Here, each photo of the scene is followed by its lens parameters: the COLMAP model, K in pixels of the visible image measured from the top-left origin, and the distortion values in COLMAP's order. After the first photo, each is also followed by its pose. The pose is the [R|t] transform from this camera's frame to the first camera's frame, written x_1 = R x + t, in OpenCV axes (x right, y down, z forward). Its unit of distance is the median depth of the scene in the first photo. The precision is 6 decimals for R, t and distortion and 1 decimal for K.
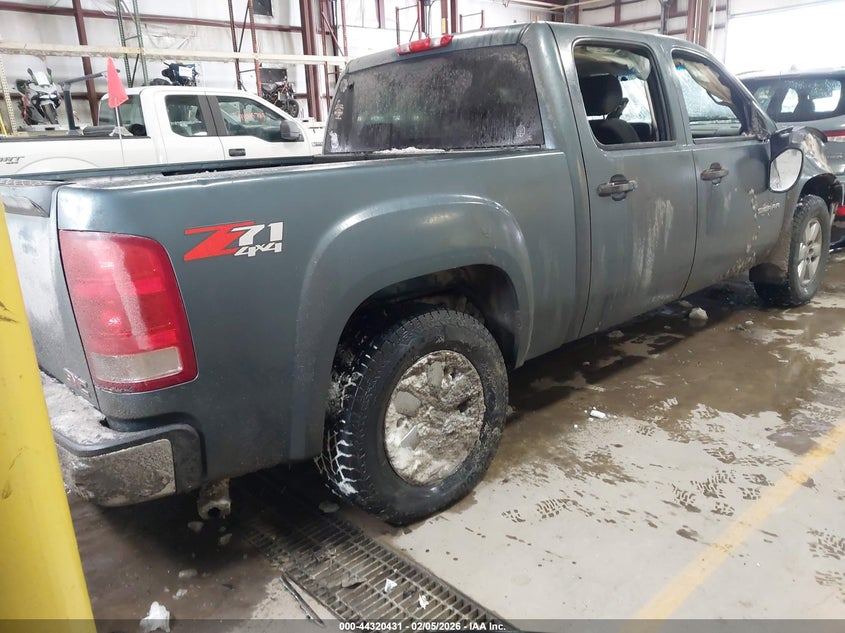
lens RADIAL K [[674.3, 0, 423.5], [0, 674.3, 322.8], [0, 0, 1]] dist [-0.013235, -0.009518]
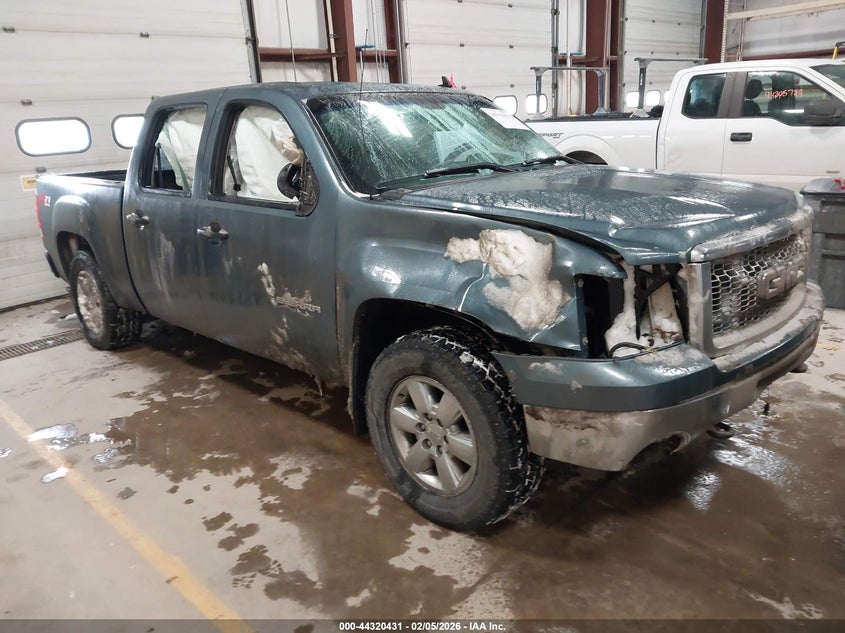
lens RADIAL K [[674.3, 0, 423.5], [0, 674.3, 322.8], [0, 0, 1]] dist [-0.013235, -0.009518]
pose [[0.034042, 0.326234, -0.944676, 1.227534], [-0.220318, 0.924420, 0.311300, -0.410243], [0.974834, 0.197531, 0.103344, 1.069968]]
